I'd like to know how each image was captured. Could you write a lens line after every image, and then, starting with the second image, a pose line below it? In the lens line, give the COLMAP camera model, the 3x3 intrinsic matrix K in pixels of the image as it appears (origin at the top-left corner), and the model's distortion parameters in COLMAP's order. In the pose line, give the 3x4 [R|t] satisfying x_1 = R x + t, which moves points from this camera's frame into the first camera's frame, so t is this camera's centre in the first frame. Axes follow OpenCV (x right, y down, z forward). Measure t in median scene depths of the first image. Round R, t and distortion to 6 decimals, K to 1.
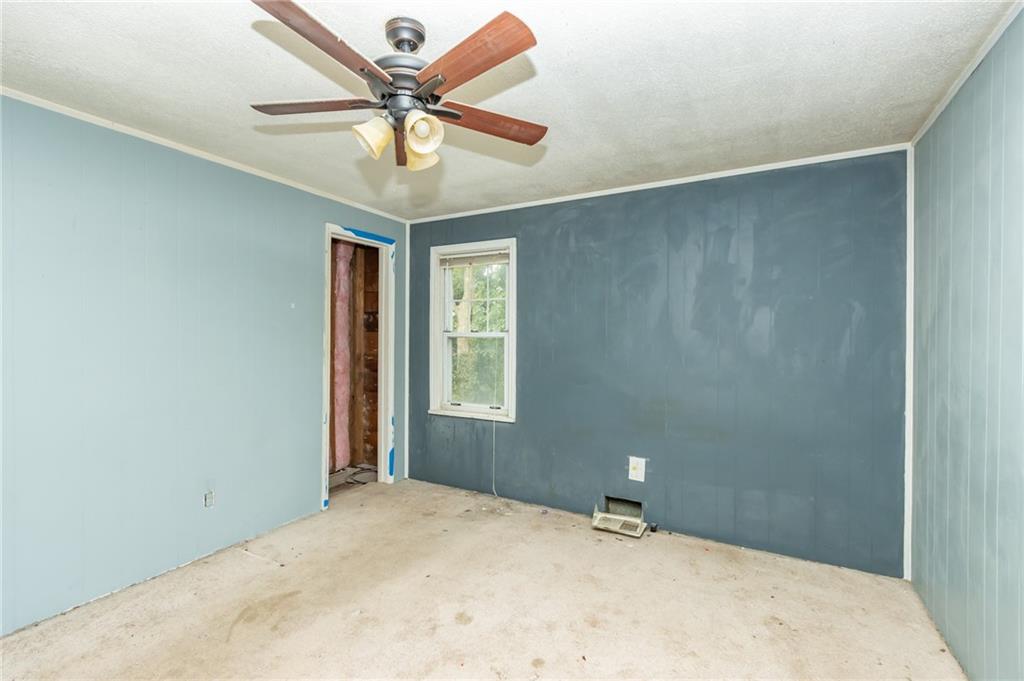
lens RADIAL K [[468.7, 0, 508.3], [0, 468.7, 340.7], [0, 0, 1]] dist [0.008922, -0.000589]
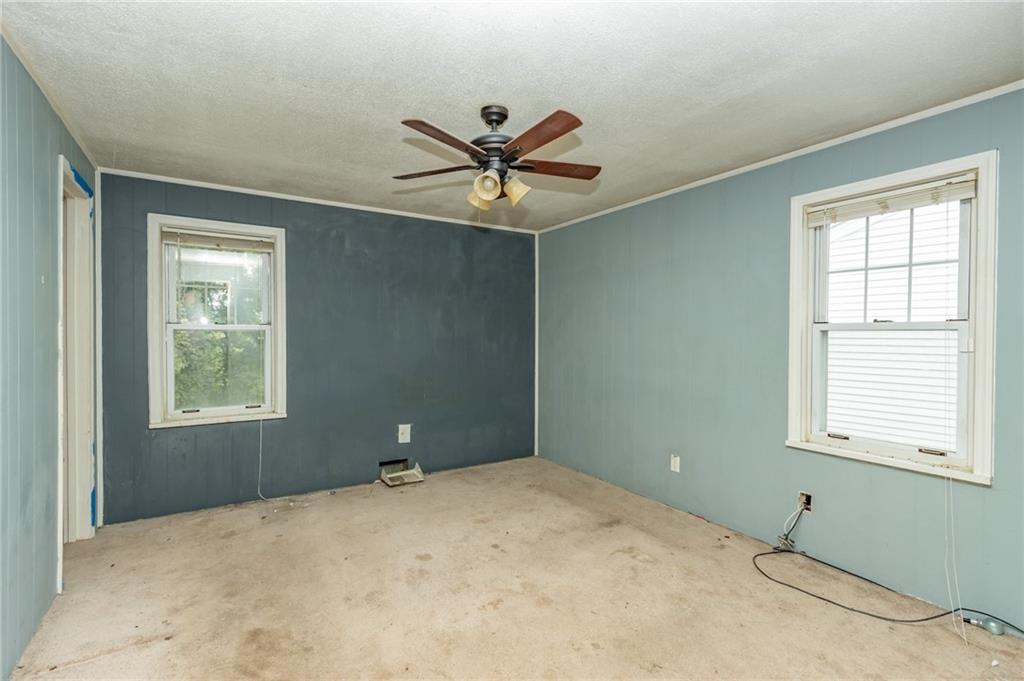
lens RADIAL K [[468.7, 0, 509.2], [0, 468.7, 339.0], [0, 0, 1]] dist [0.008922, -0.000589]
pose [[0.472187, -0.015708, 0.881359, -0.679997], [0.000988, 0.999850, 0.017290, -0.006967], [-0.881498, -0.007293, 0.472132, 0.135058]]
